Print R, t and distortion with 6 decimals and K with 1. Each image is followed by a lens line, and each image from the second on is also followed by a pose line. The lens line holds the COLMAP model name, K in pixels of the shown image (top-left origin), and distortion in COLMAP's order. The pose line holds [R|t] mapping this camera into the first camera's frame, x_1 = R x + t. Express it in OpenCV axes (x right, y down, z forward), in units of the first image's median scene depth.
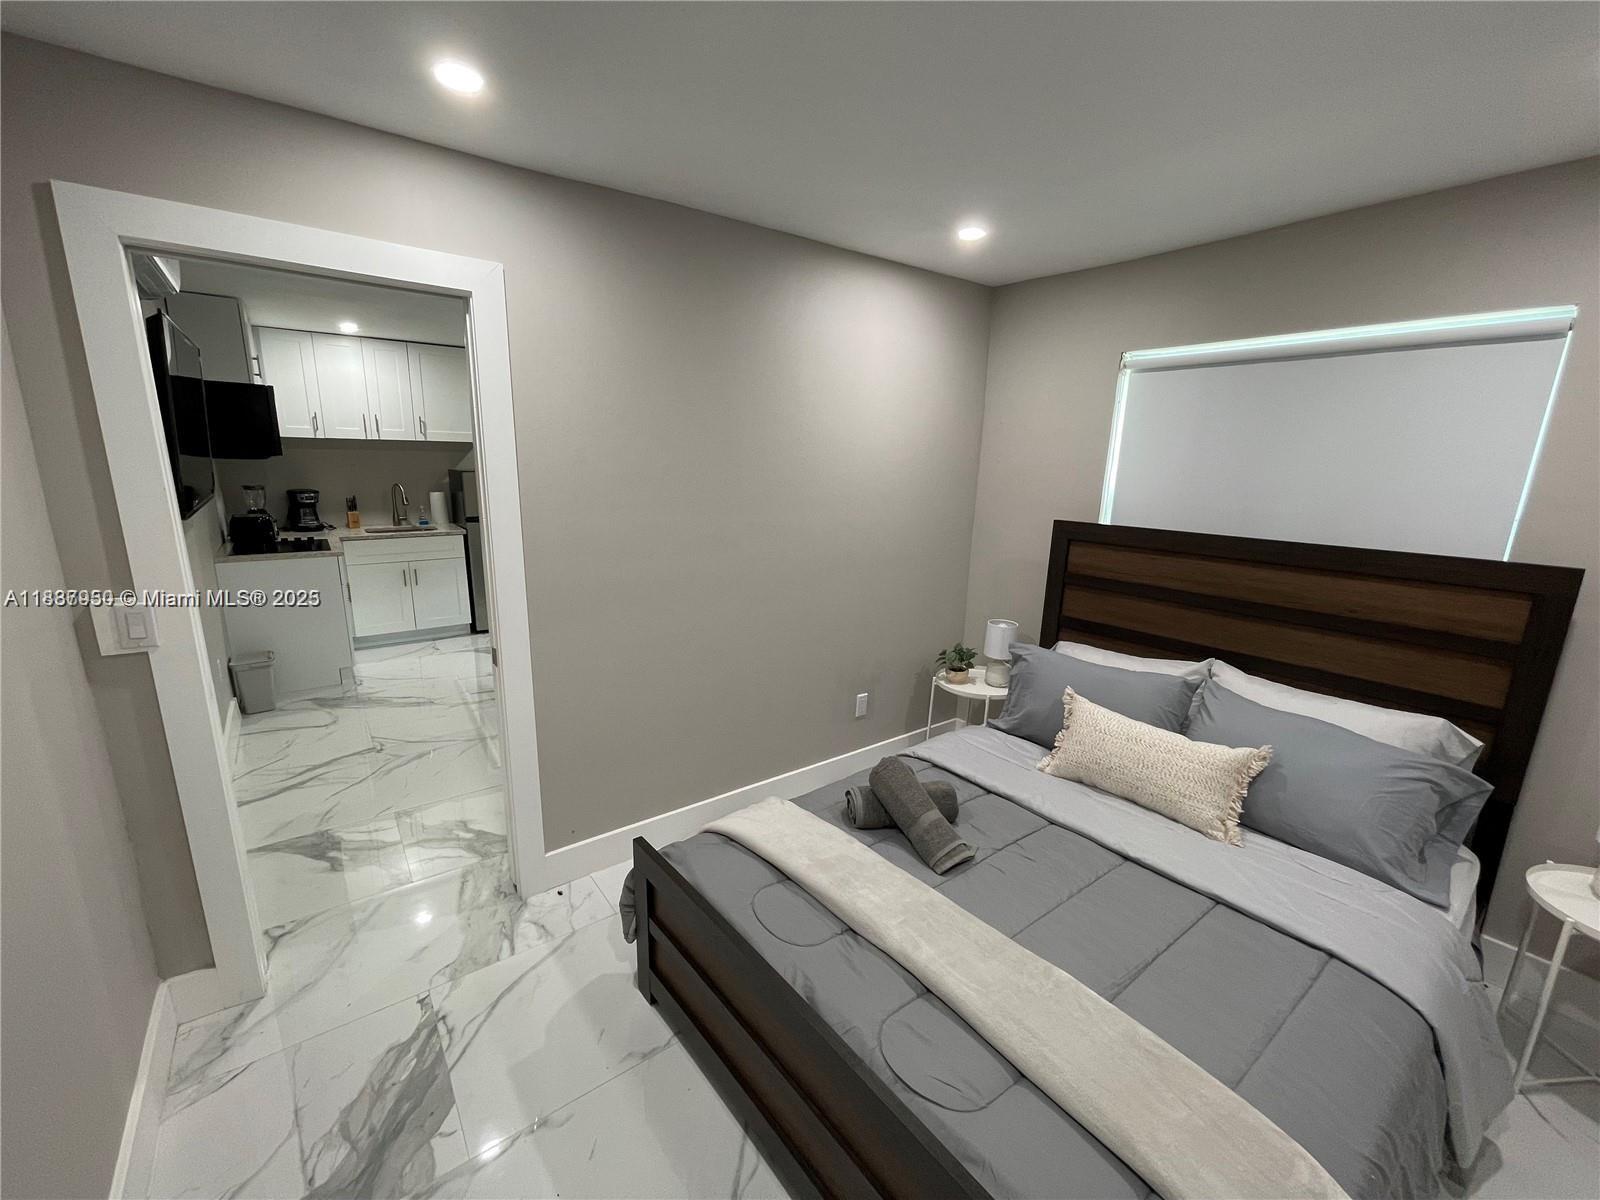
lens RADIAL K [[651.2, 0, 792.3], [0, 651.2, 607.8], [0, 0, 1]] dist [0.000744, 0.000896]
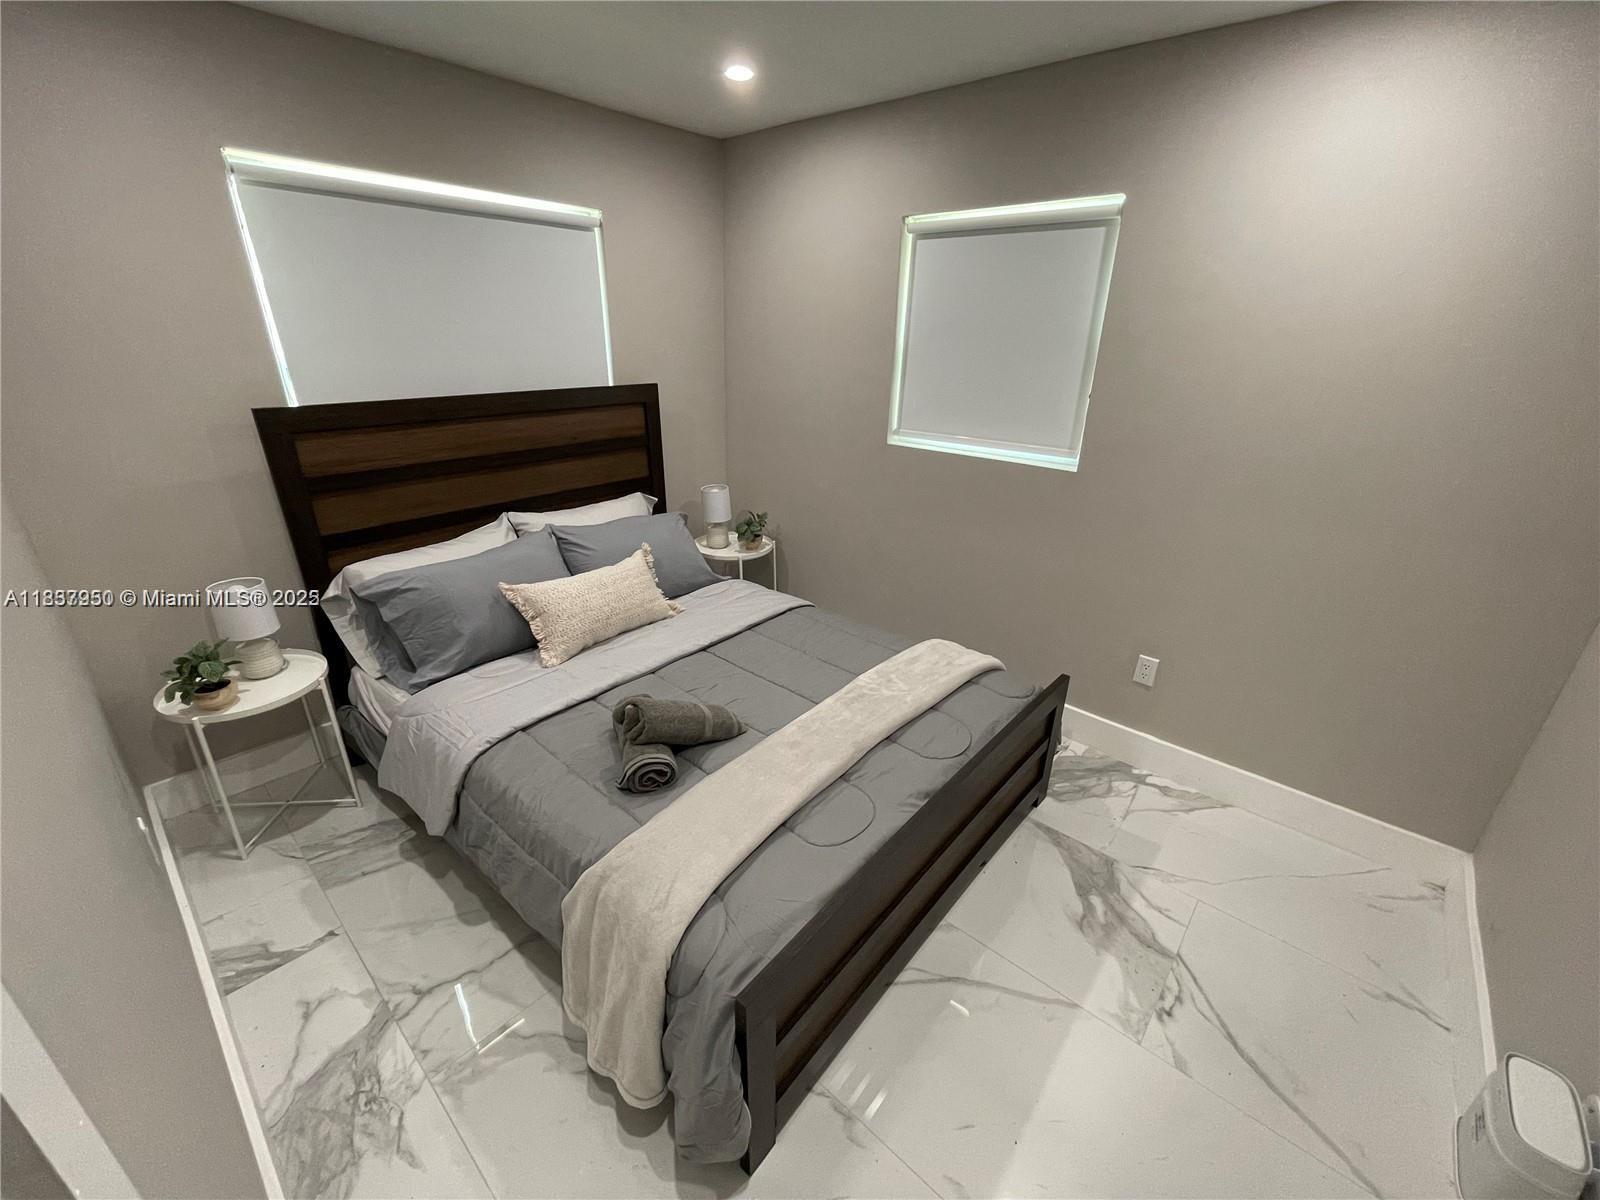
lens RADIAL K [[651.2, 0, 799.7], [0, 651.2, 603.7], [0, 0, 1]] dist [0.000744, 0.000896]
pose [[-0.207532, -0.402842, 0.891431, -0.549413], [0.199948, 0.874563, 0.441769, -0.194860], [-0.957576, 0.269921, -0.100953, 0.786260]]
